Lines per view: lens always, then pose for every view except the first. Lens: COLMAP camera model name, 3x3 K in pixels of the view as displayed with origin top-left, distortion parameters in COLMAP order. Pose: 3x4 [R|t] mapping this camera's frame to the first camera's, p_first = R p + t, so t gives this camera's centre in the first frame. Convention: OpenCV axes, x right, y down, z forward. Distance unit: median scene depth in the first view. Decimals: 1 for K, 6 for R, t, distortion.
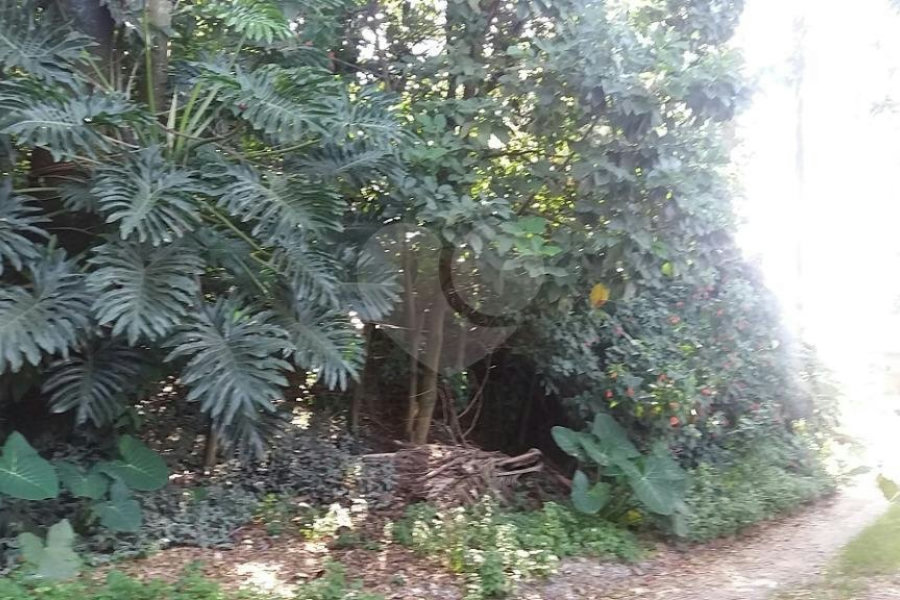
lens RADIAL K [[857.5, 0, 450.0], [0, 857.5, 300.0], [0, 0, 1]] dist [-0.010943, -0.012181]
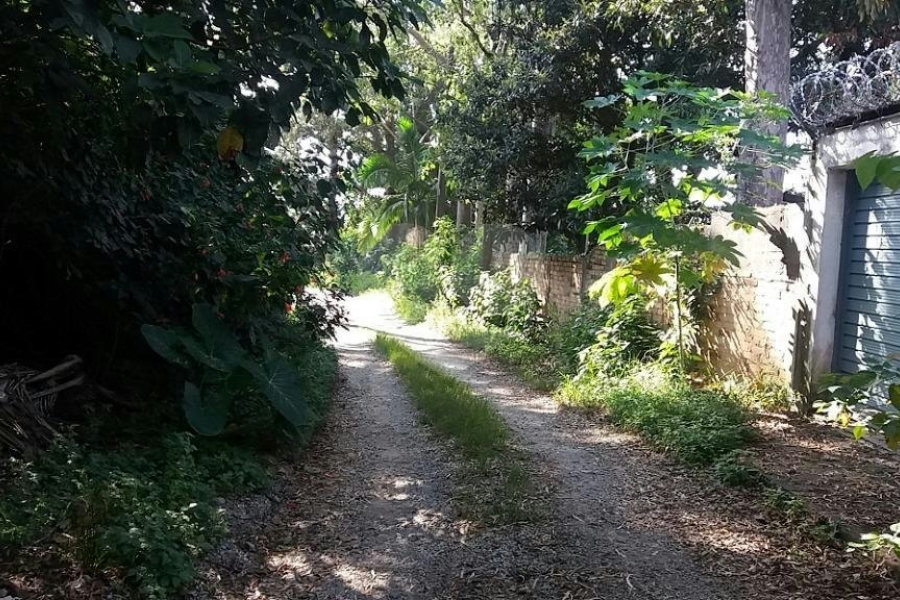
lens RADIAL K [[857.5, 0, 450.0], [0, 857.5, 300.0], [0, 0, 1]] dist [-0.010943, -0.012181]
pose [[0.728033, -0.049079, 0.683783, -0.190351], [-0.053173, 0.990386, 0.127700, 0.022772], [-0.683477, -0.129329, 0.718424, 0.326434]]
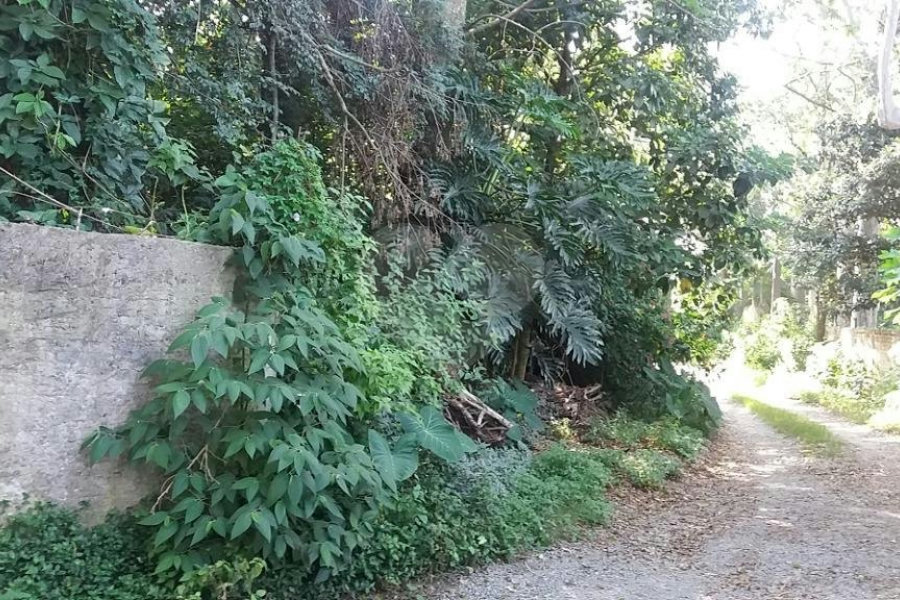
lens RADIAL K [[857.5, 0, 450.0], [0, 857.5, 300.0], [0, 0, 1]] dist [-0.010943, -0.012181]
pose [[0.926225, -0.011695, 0.376790, -0.818546], [-0.008461, 0.998622, 0.051793, -0.052094], [-0.376876, -0.051160, 0.924850, -0.304118]]
